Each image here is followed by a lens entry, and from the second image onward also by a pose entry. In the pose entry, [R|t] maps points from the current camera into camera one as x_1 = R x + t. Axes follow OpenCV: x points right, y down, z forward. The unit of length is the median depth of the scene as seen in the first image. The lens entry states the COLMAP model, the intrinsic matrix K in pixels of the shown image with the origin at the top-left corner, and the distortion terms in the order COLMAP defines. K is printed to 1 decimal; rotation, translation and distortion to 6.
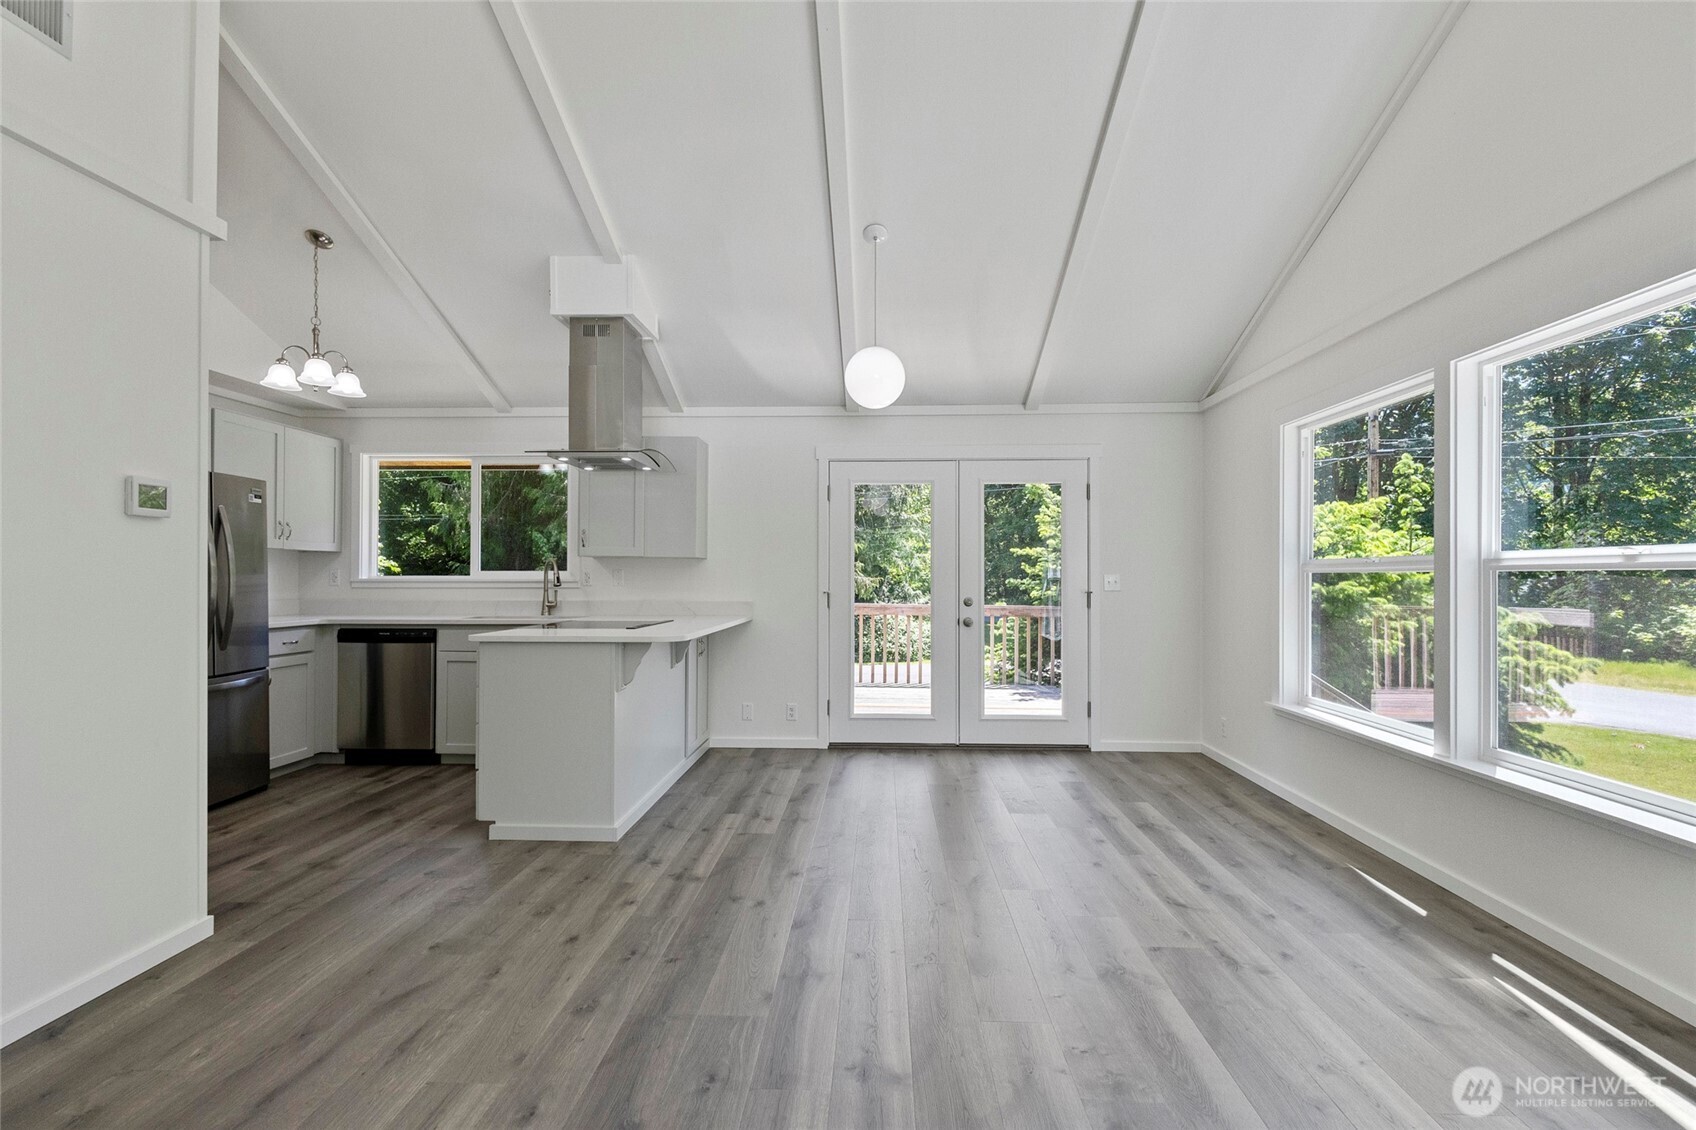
lens RADIAL K [[787.7, 0, 844.7], [0, 787.7, 572.4], [0, 0, 1]] dist [0.003282, -0.001339]
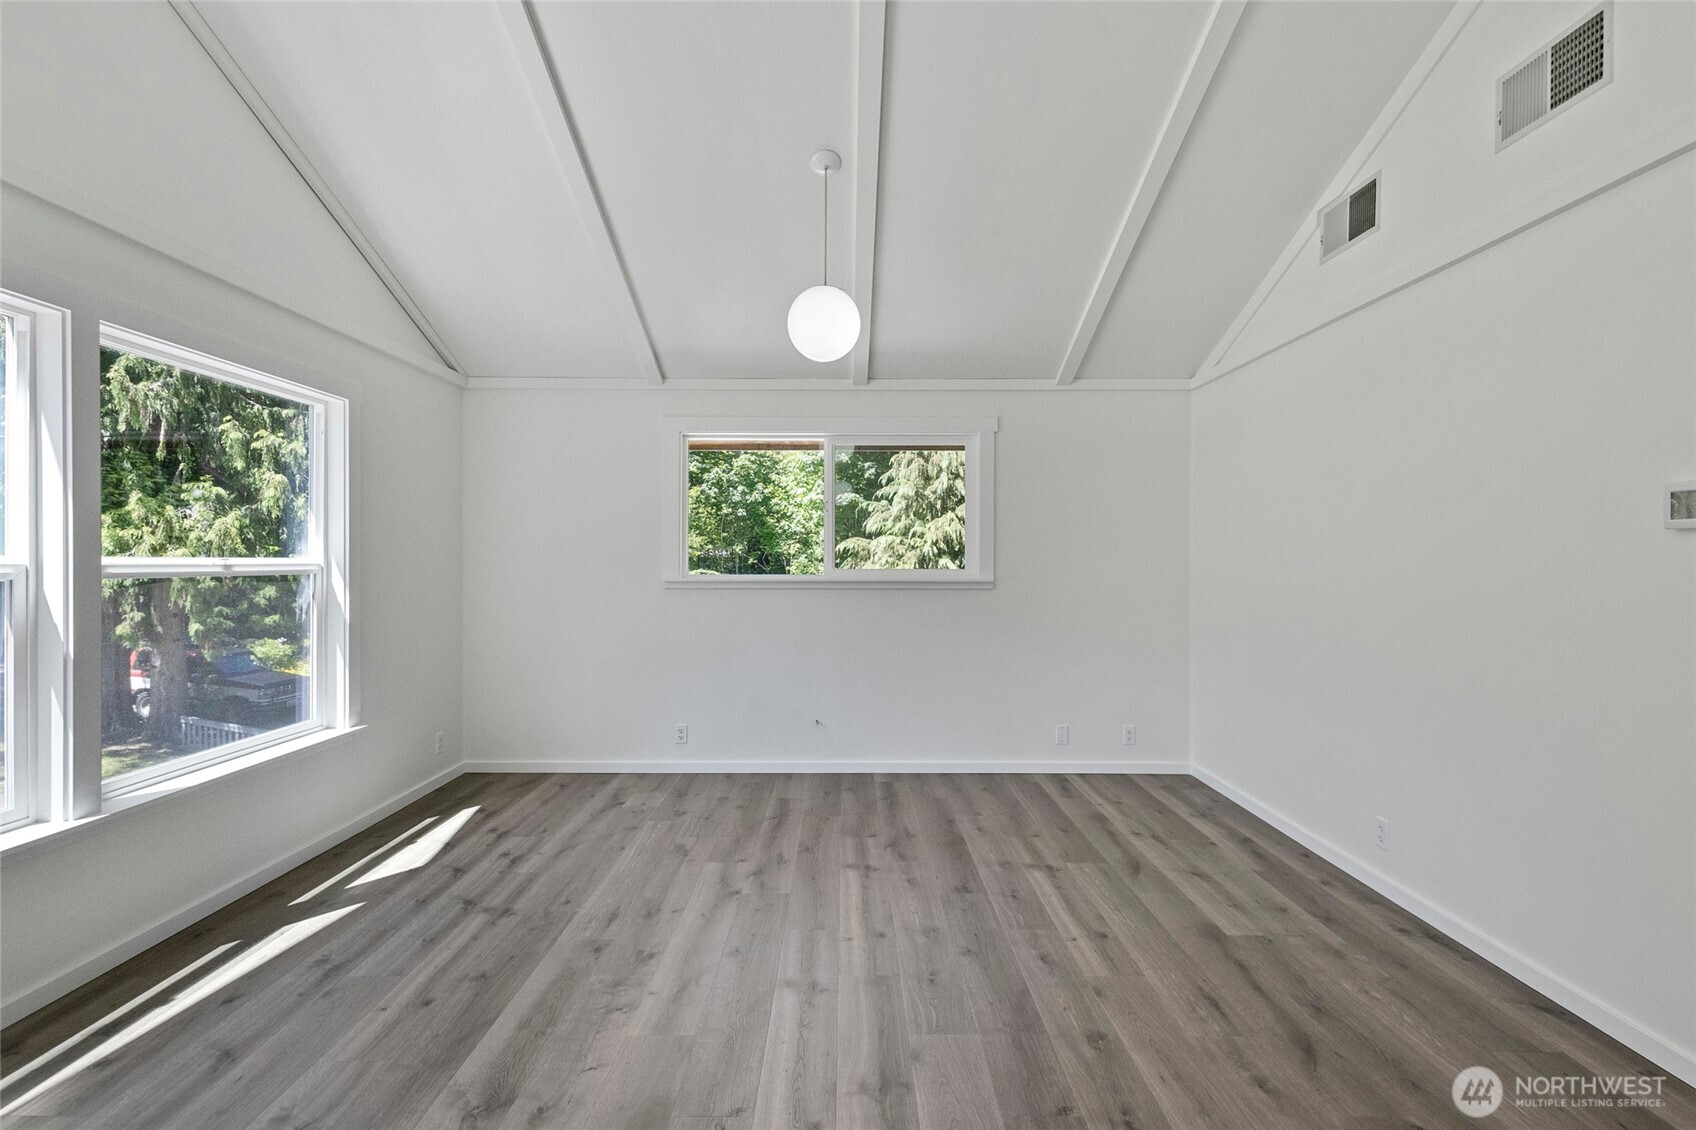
lens RADIAL K [[787.7, 0, 852.9], [0, 787.7, 566.1], [0, 0, 1]] dist [0.003282, -0.001339]
pose [[-0.998536, -0.005309, -0.053839, 0.030366], [-0.005197, 0.999984, -0.002209, -0.030518], [0.053850, -0.001926, -0.998547, 2.068866]]
